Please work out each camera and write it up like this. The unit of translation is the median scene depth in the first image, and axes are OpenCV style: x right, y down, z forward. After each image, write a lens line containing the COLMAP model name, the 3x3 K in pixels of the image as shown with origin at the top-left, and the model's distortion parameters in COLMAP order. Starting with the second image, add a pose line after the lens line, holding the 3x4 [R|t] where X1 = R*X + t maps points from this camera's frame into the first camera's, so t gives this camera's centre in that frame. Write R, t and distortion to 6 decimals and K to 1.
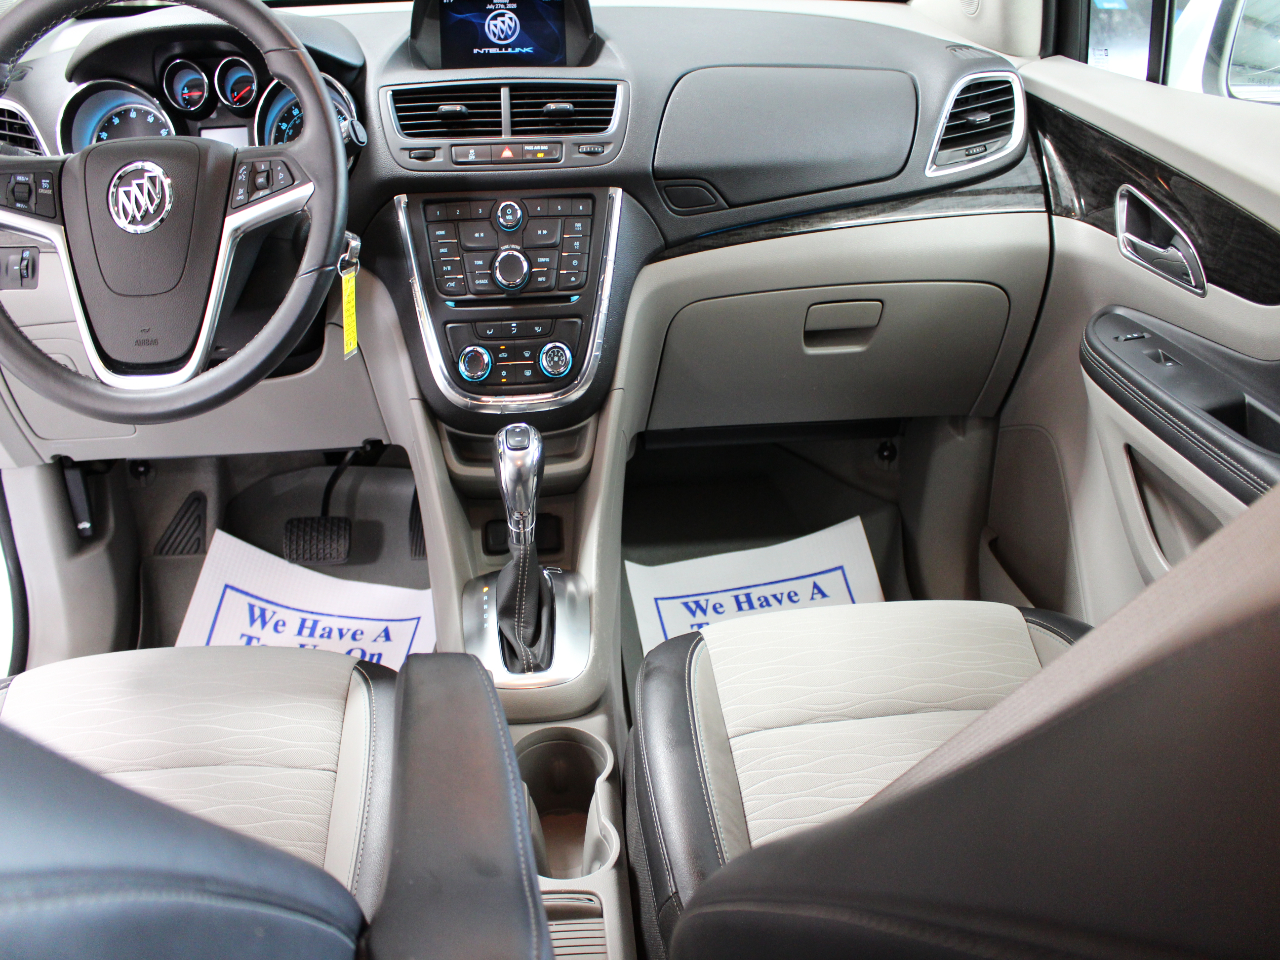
lens RADIAL K [[1087.5, 0, 673.2], [0, 1087.5, 473.4], [0, 0, 1]] dist [-0.145910, 0.086871]
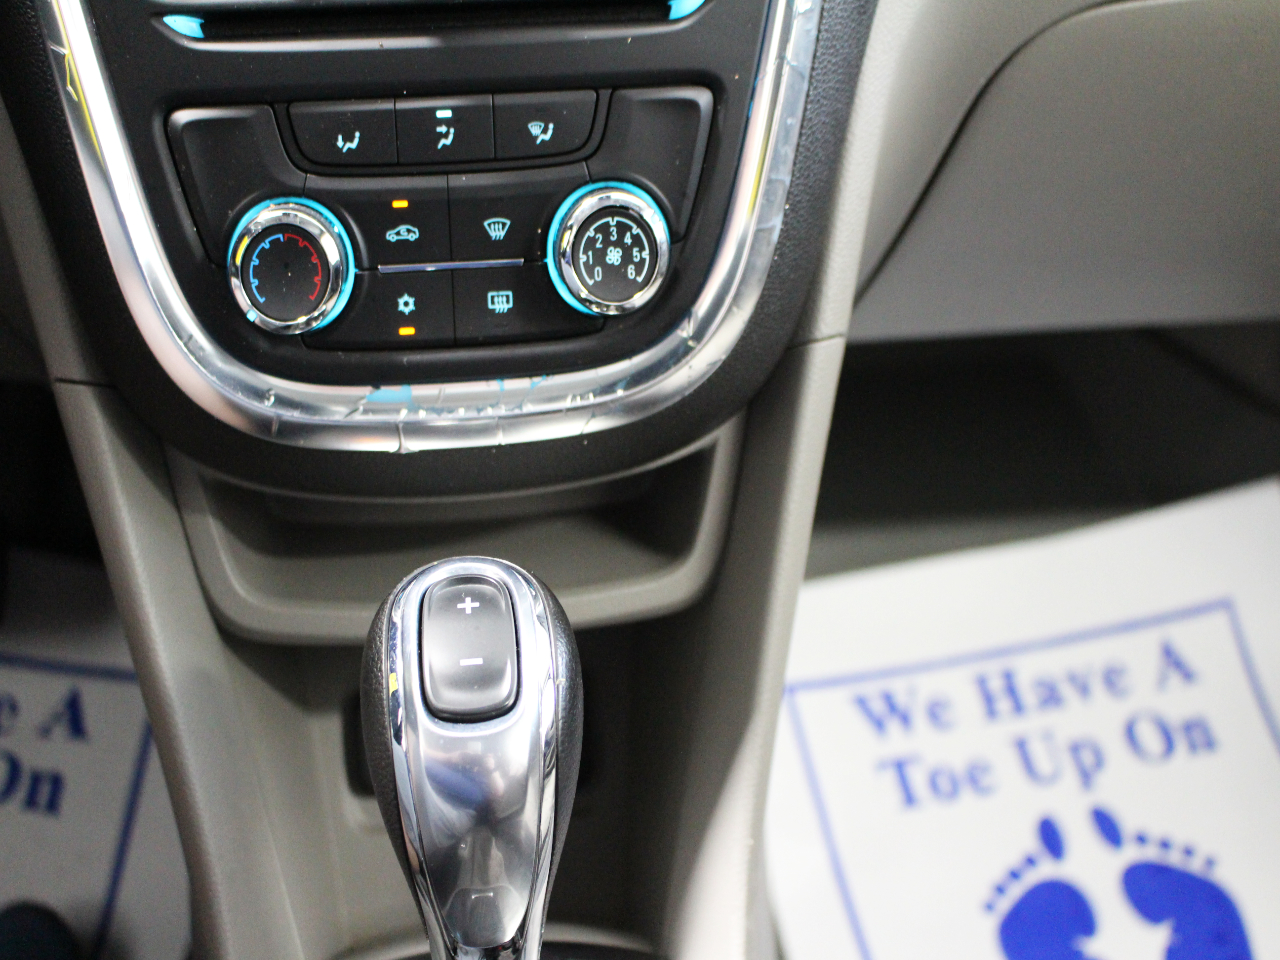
lens RADIAL K [[1665.4, 0, 615.3], [0, 1665.4, 490.5], [0, 0, 1]] dist [-0.101331, 0.000000]
pose [[0.999366, 0.020281, -0.029268, -0.093313], [-0.013414, 0.975816, 0.218184, -0.133003], [0.032985, -0.217653, 0.975469, 0.598382]]
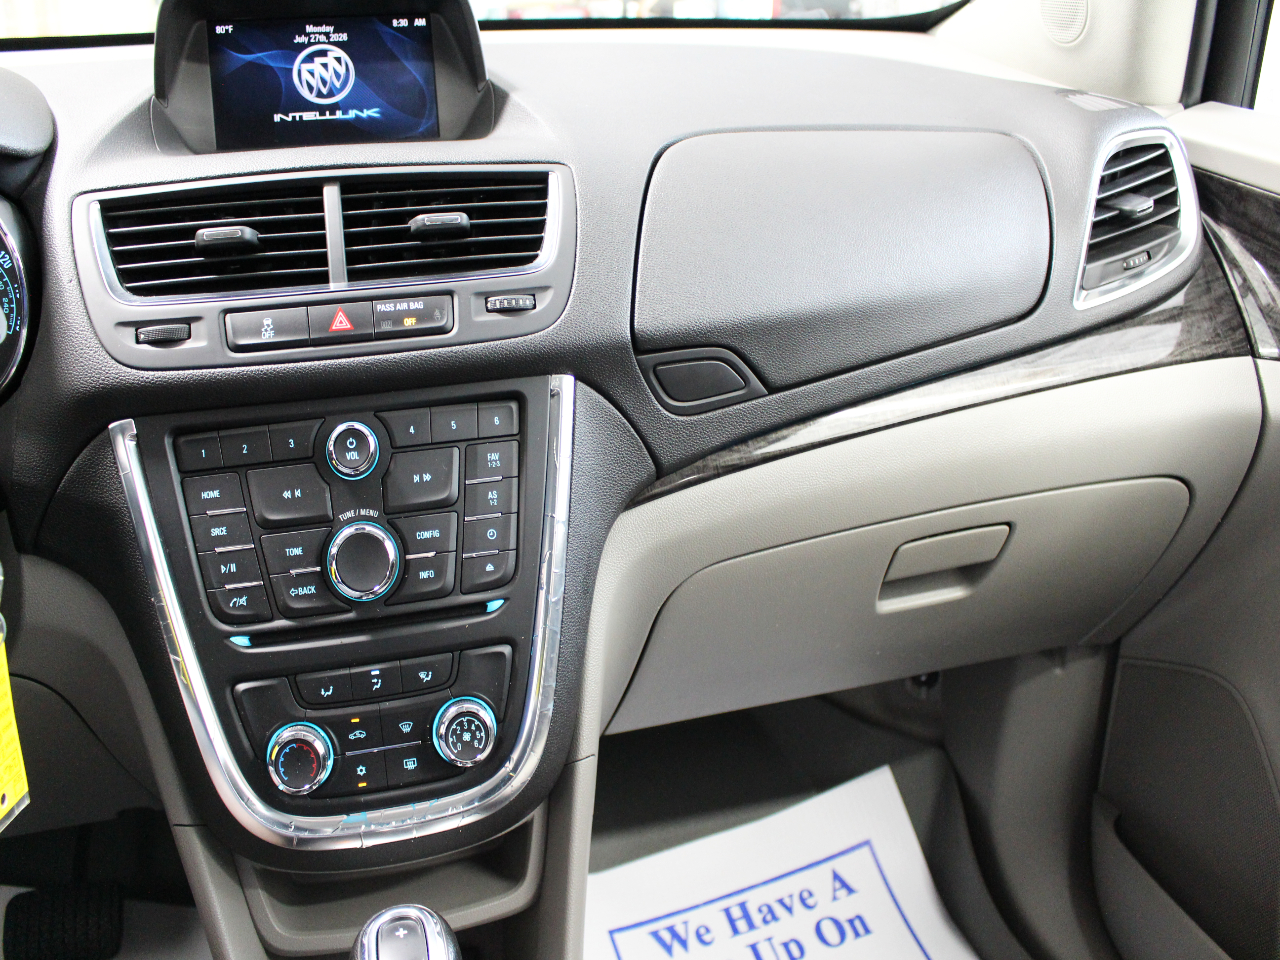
lens RADIAL K [[1087.5, 0, 641.2], [0, 1087.5, 452.5], [0, 0, 1]] dist [-0.145910, 0.086871]
pose [[0.992629, -0.058374, 0.106210, -0.072218], [0.065798, 0.995527, -0.067798, -0.190520], [-0.101778, 0.074287, 0.992030, 0.487960]]
